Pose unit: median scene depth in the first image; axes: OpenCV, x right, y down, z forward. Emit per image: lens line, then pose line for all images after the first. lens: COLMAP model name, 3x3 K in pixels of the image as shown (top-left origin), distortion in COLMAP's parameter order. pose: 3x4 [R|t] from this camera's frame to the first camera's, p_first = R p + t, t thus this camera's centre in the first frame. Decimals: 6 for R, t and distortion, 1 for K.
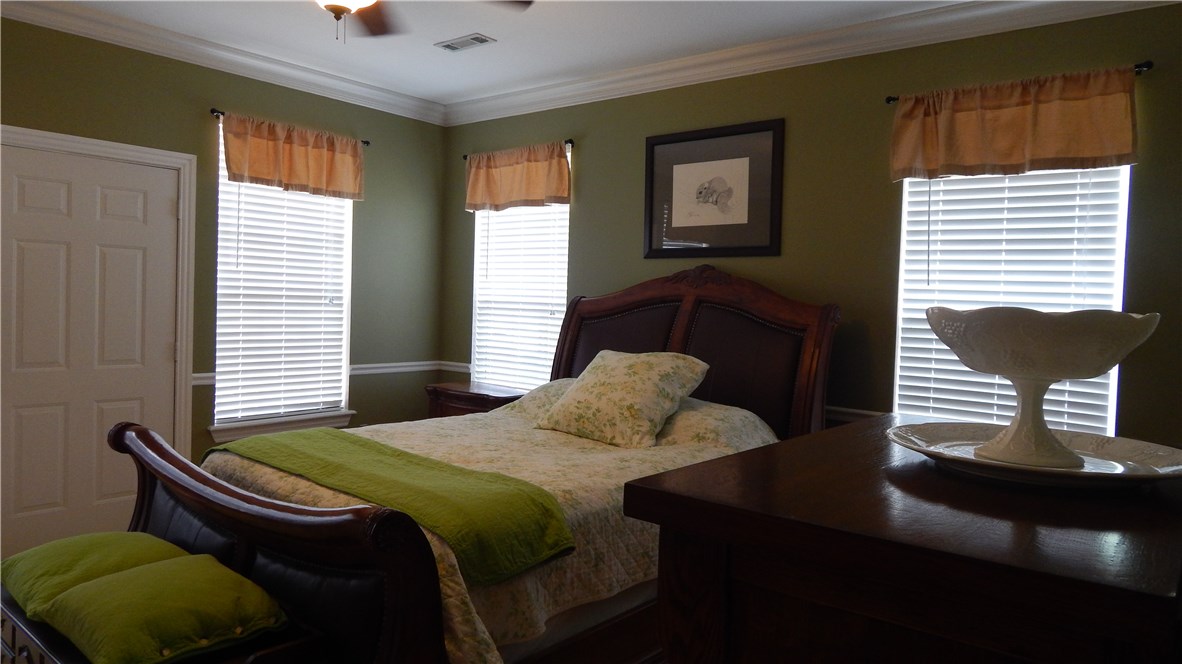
lens RADIAL K [[778.1, 0, 594.9], [0, 778.1, 326.7], [0, 0, 1]] dist [0.000479, 0.001024]
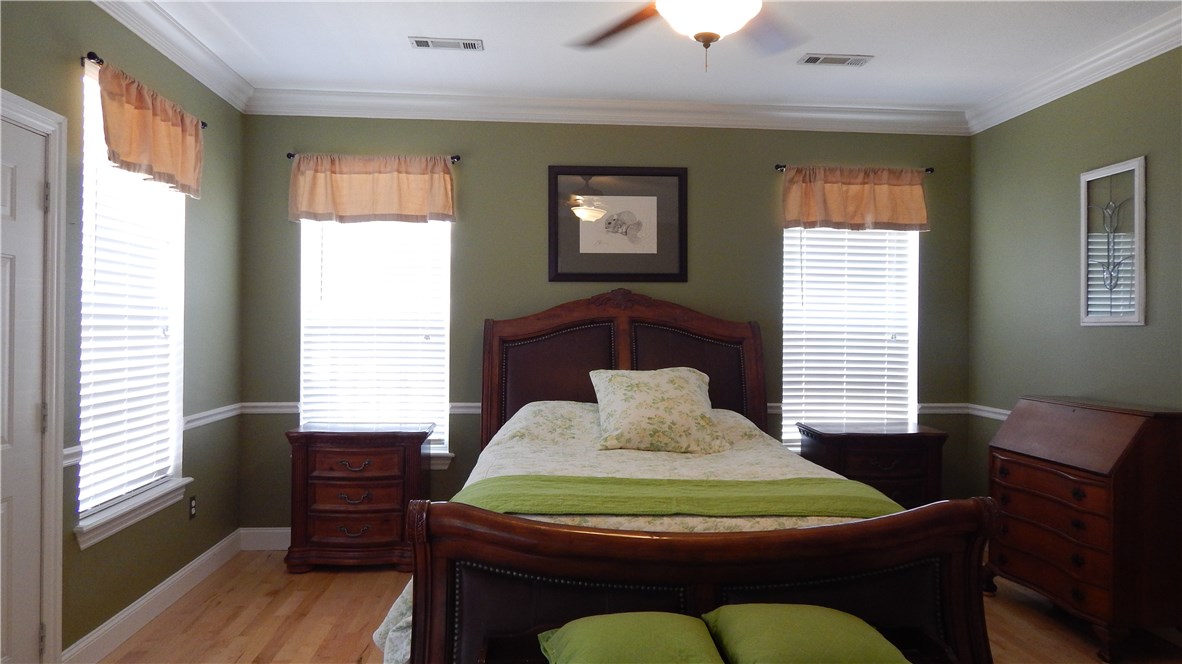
lens RADIAL K [[778.1, 0, 594.9], [0, 778.1, 326.7], [0, 0, 1]] dist [0.000479, 0.001024]
pose [[0.727030, -0.025699, 0.686124, -0.654530], [0.040047, 0.999185, -0.005010, -0.021436], [-0.685437, 0.031119, 0.727467, 0.220908]]
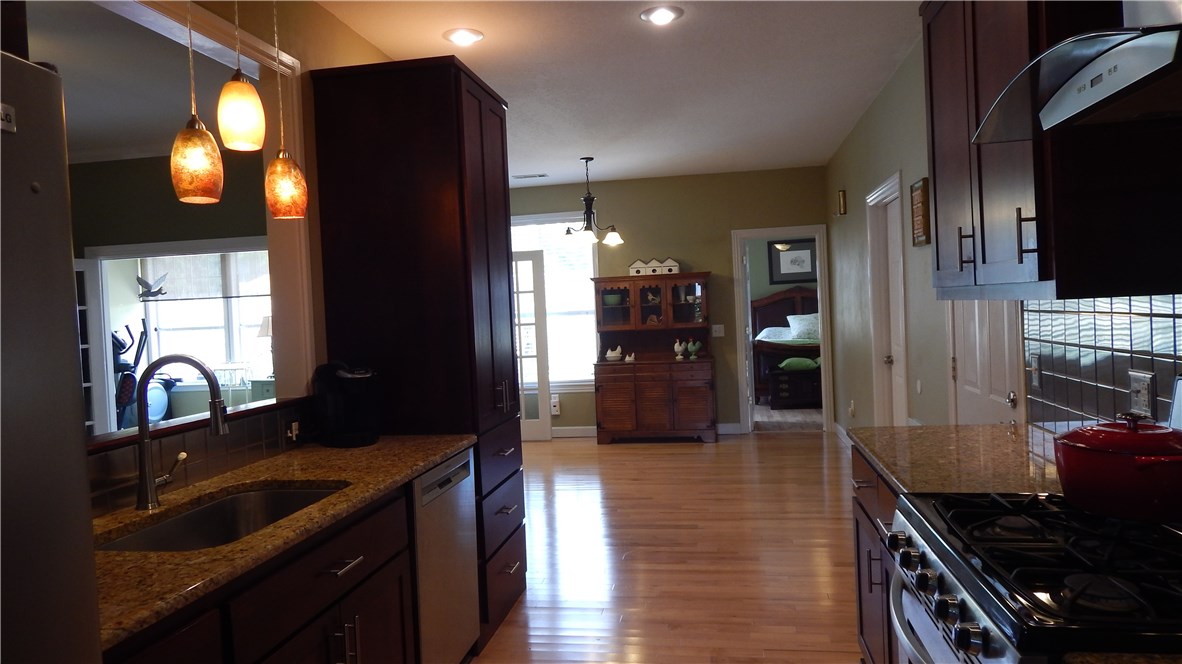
lens RADIAL K [[778.1, 0, 594.9], [0, 778.1, 326.7], [0, 0, 1]] dist [0.000479, 0.001024]
pose [[0.879299, -0.078694, 0.469723, -1.947346], [0.090217, 0.995920, -0.002034, 0.011239], [-0.467647, 0.044165, 0.882811, -1.247363]]
